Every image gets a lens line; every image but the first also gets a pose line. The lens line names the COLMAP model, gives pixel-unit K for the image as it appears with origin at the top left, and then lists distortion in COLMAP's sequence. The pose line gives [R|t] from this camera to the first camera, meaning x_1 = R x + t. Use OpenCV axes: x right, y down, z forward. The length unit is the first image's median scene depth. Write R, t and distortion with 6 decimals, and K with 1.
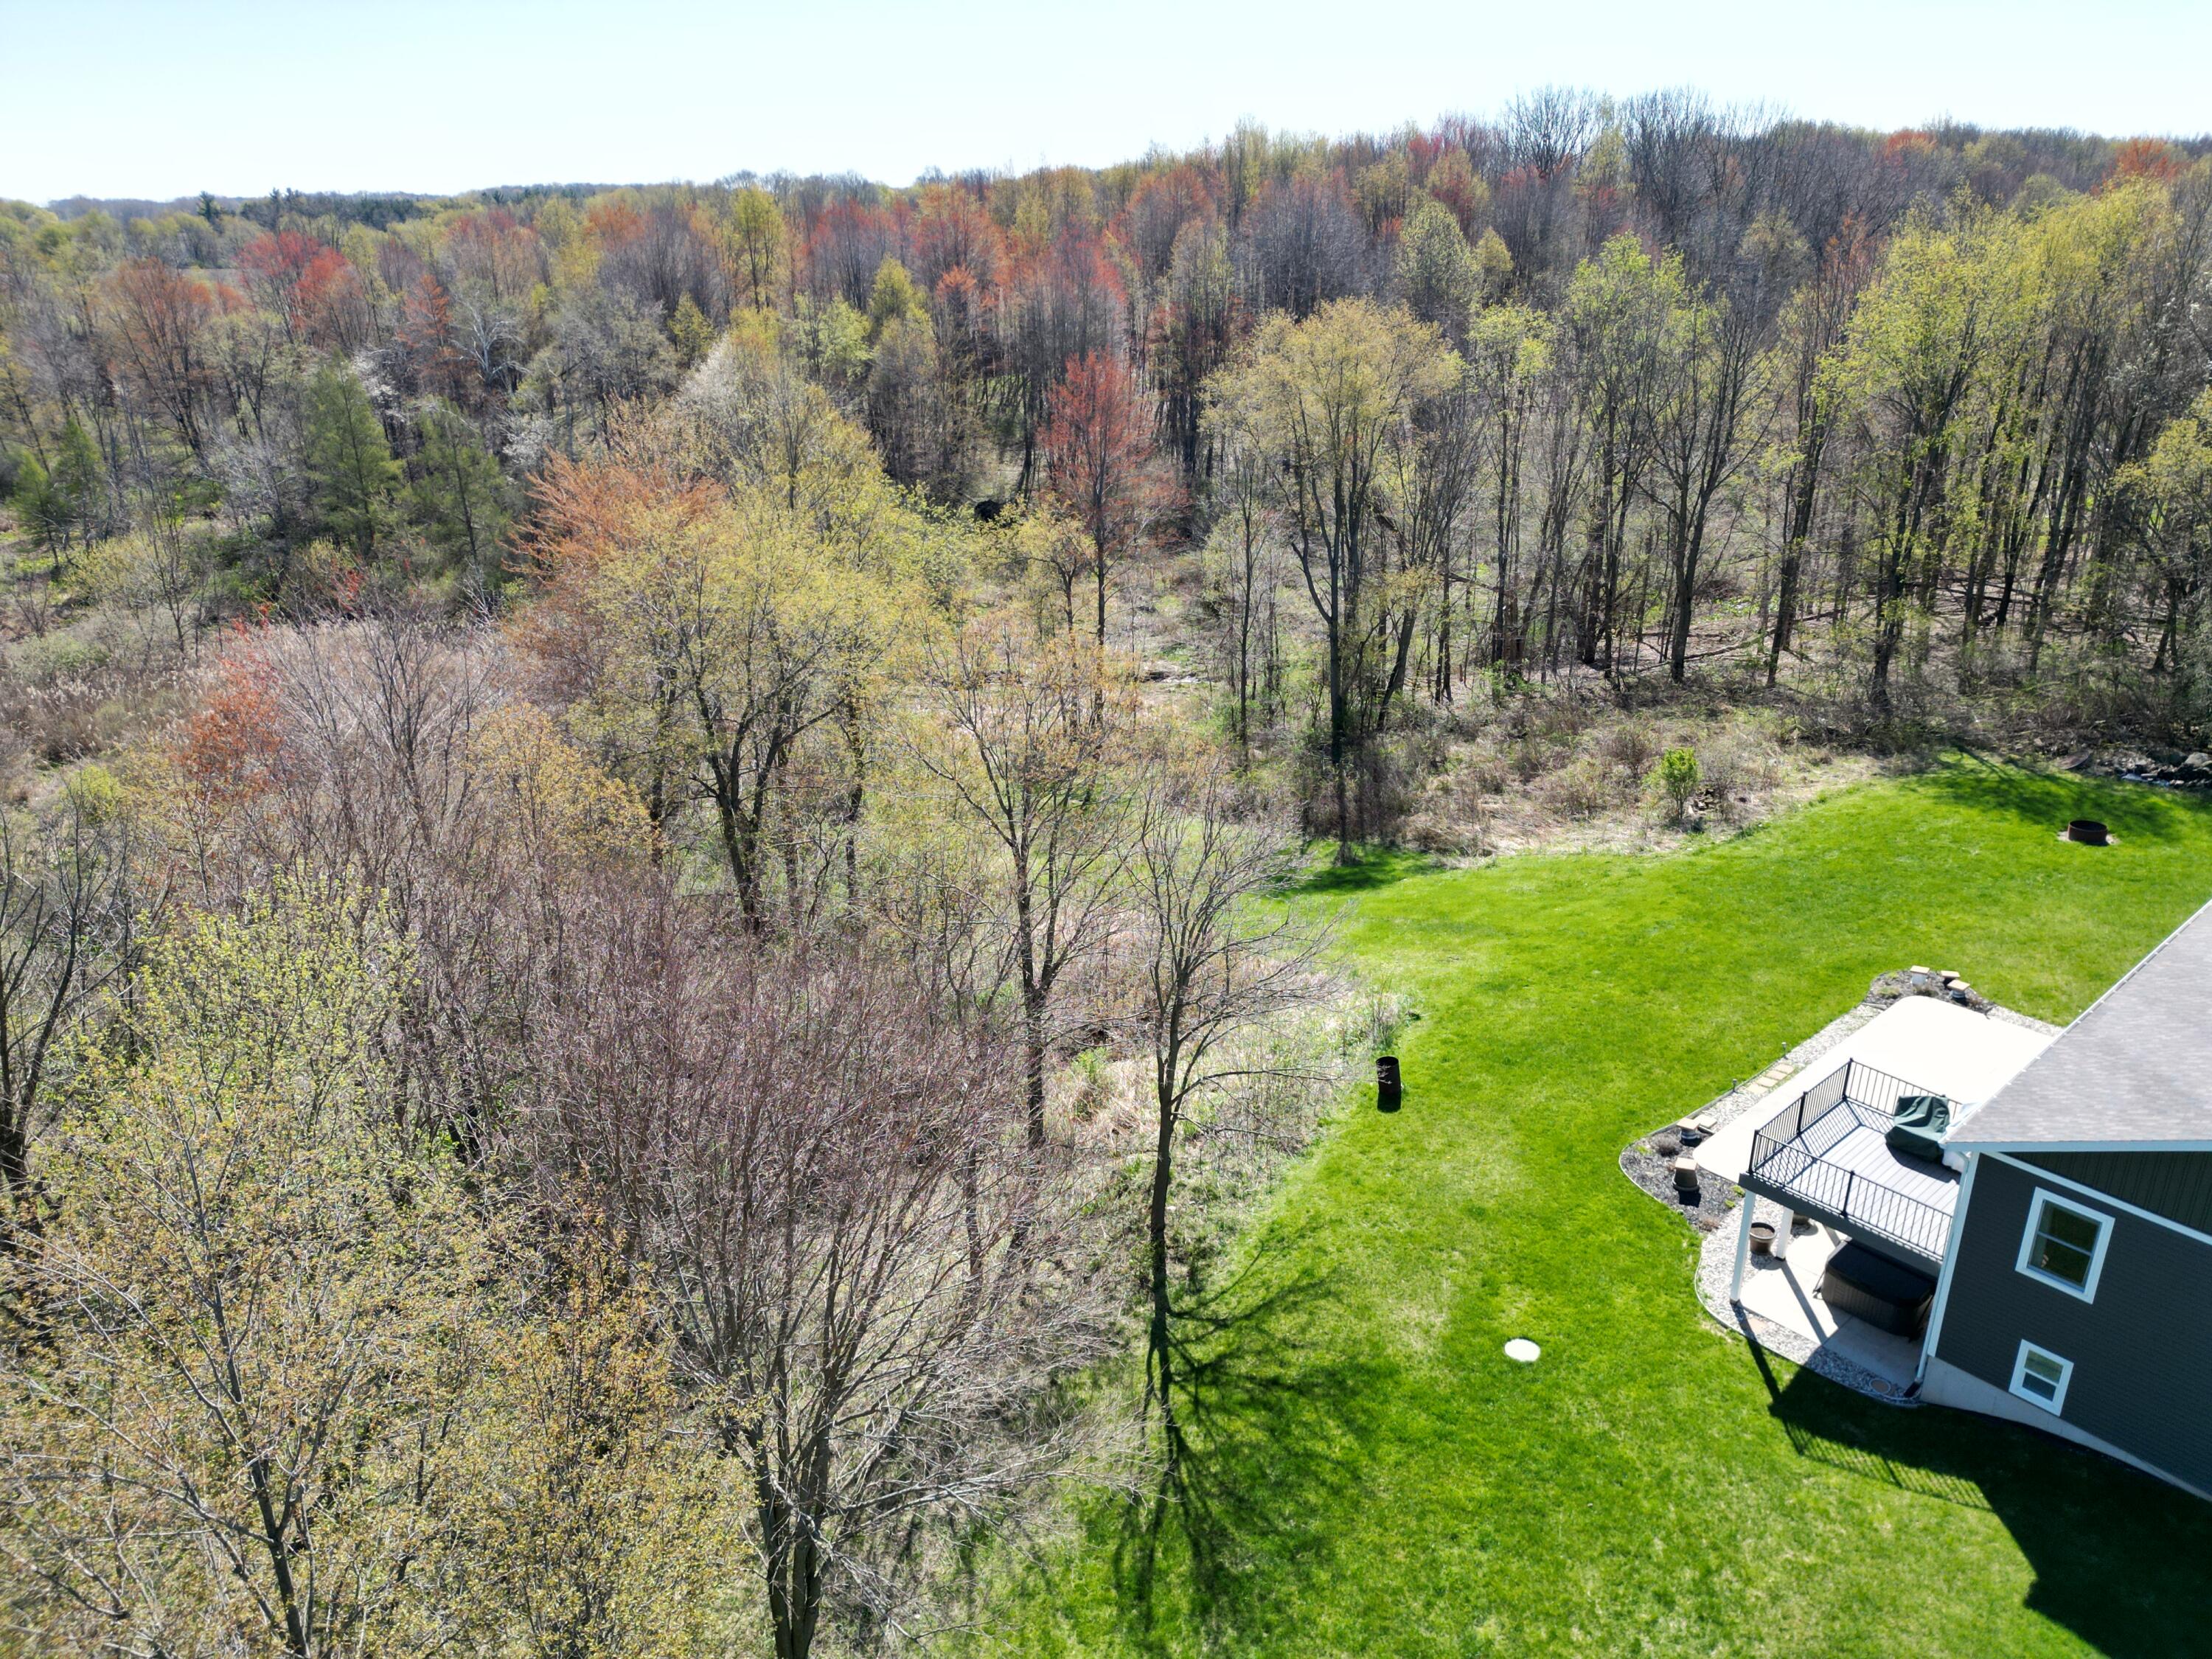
lens RADIAL K [[1554.3, 0, 1115.4], [0, 1554.3, 827.6], [0, 0, 1]] dist [0.041632, -0.022053]
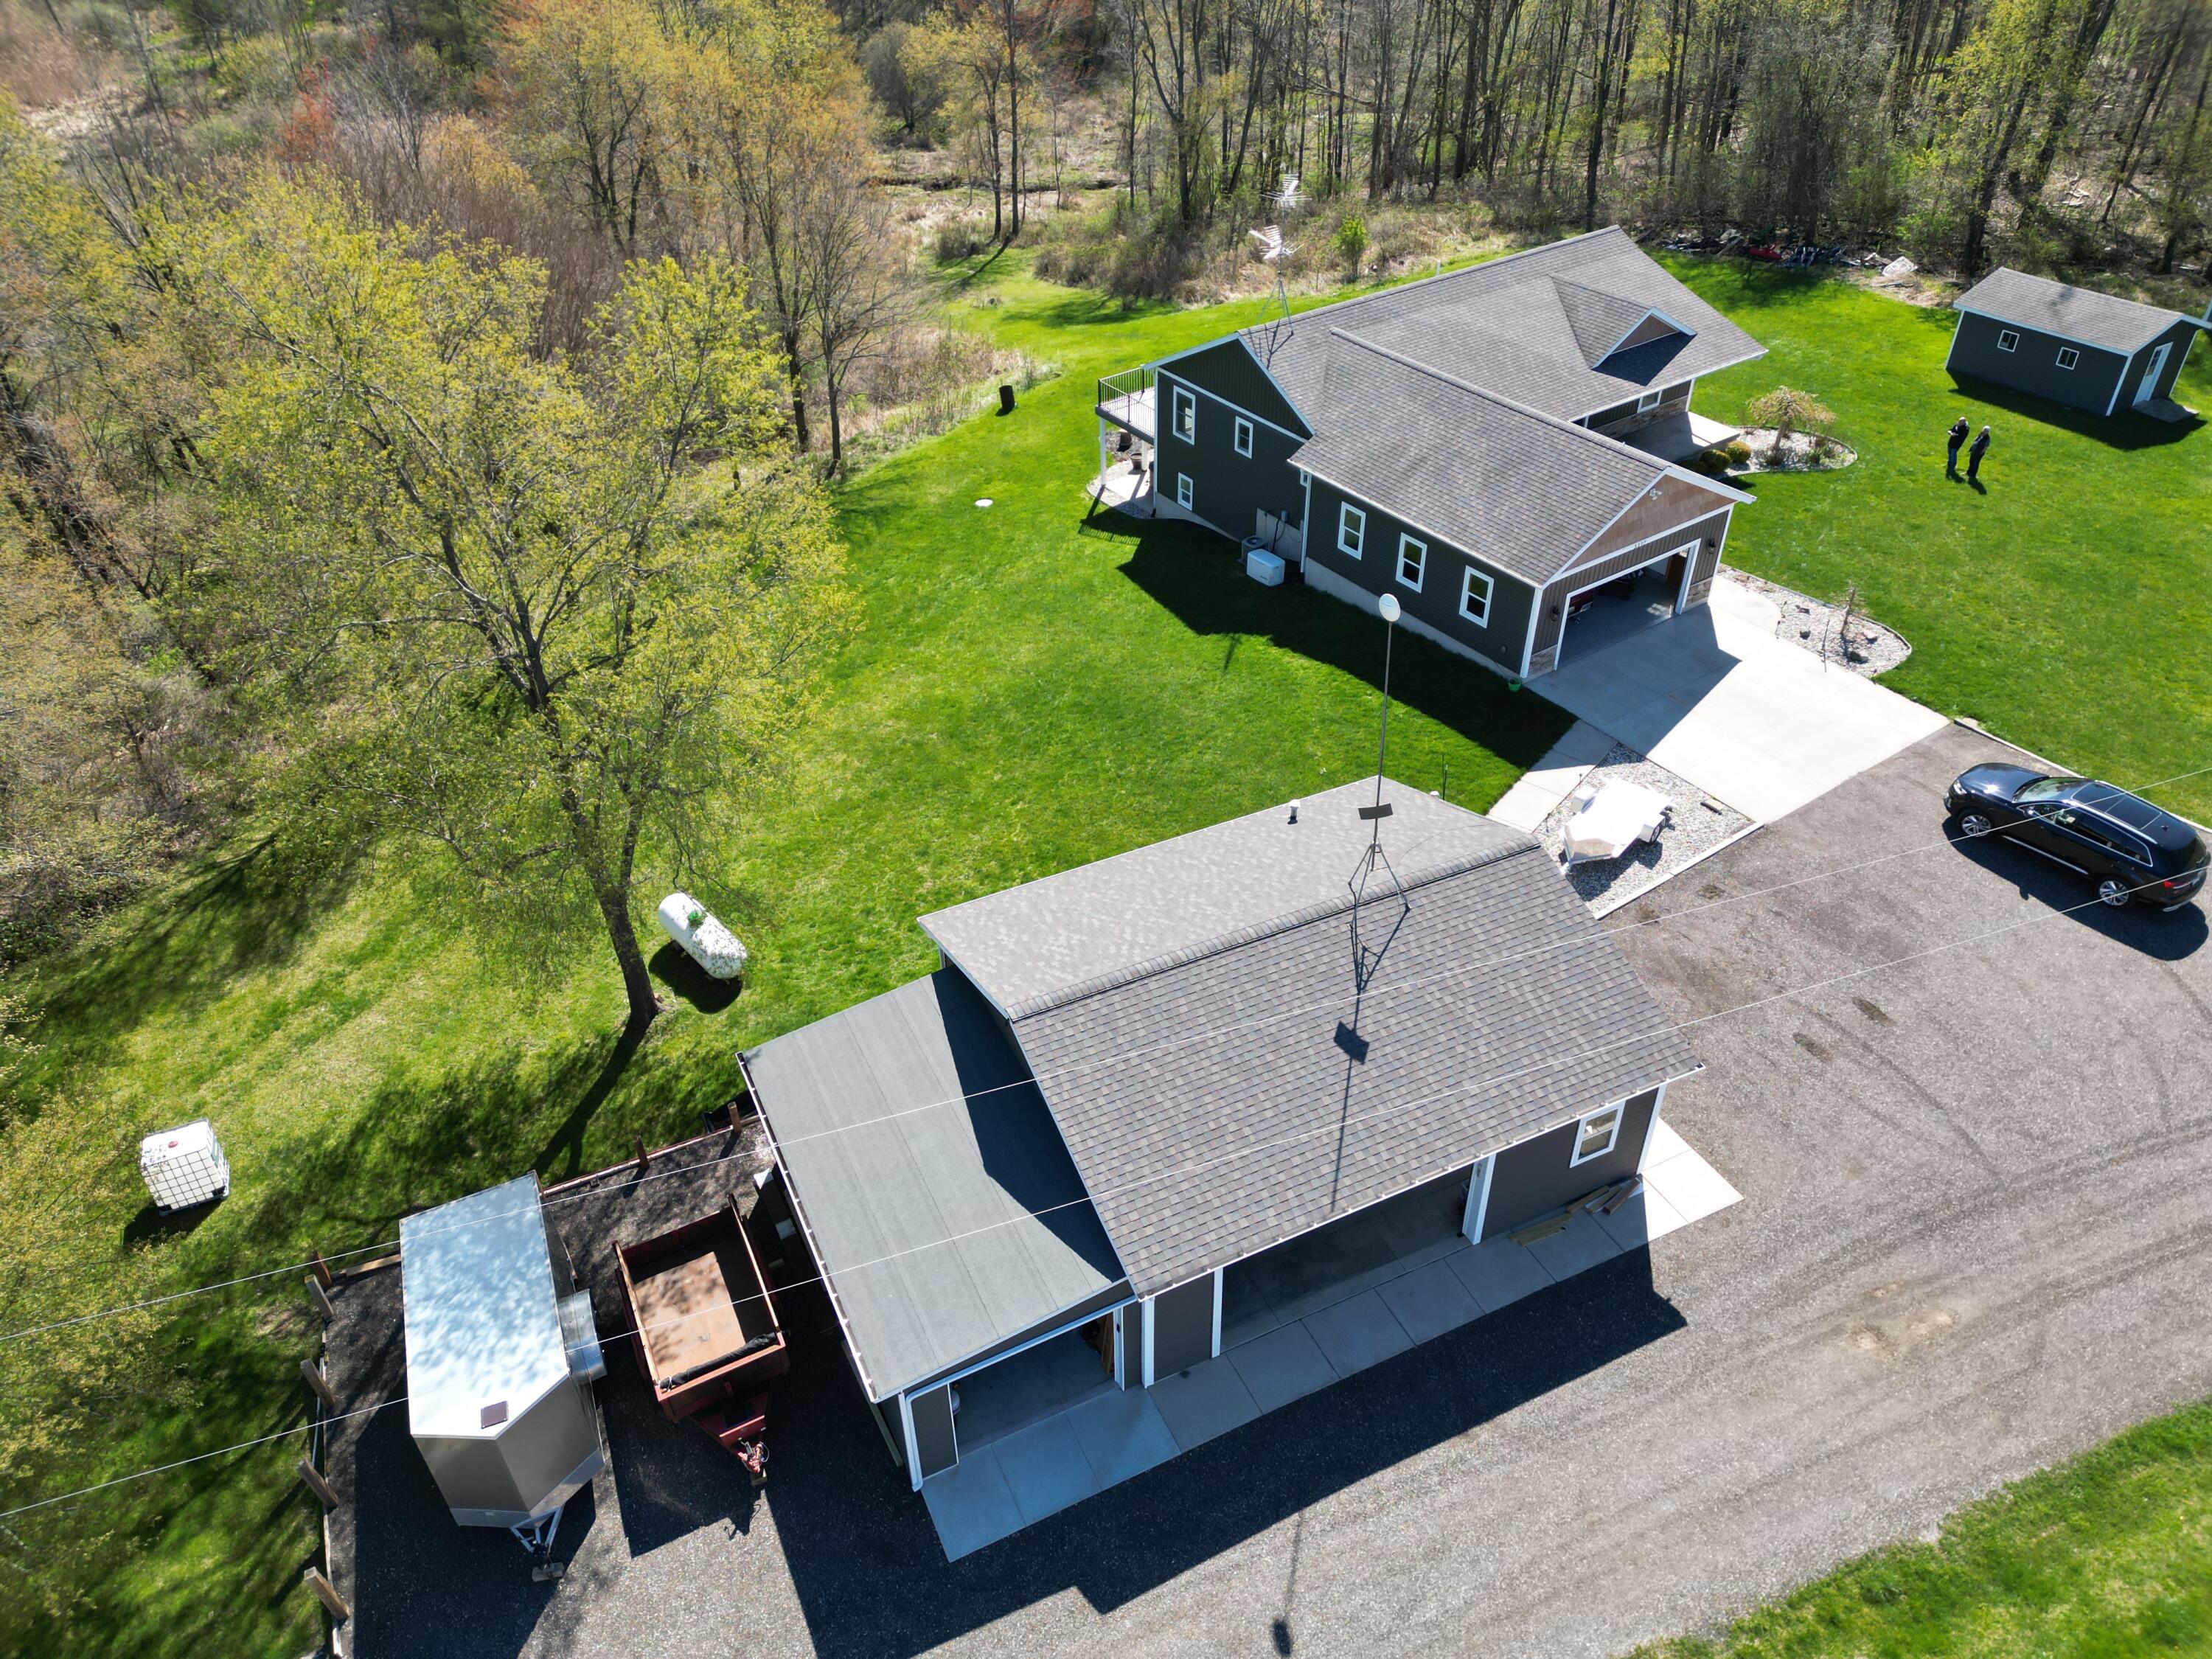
lens RADIAL K [[1554.3, 0, 1109.9], [0, 1554.3, 819.5], [0, 0, 1]] dist [0.041632, -0.022053]
pose [[0.993463, 0.064186, -0.094395, 0.285282], [-0.037765, 0.965183, 0.258836, 0.098019], [0.107722, -0.253580, 0.961298, -0.412602]]
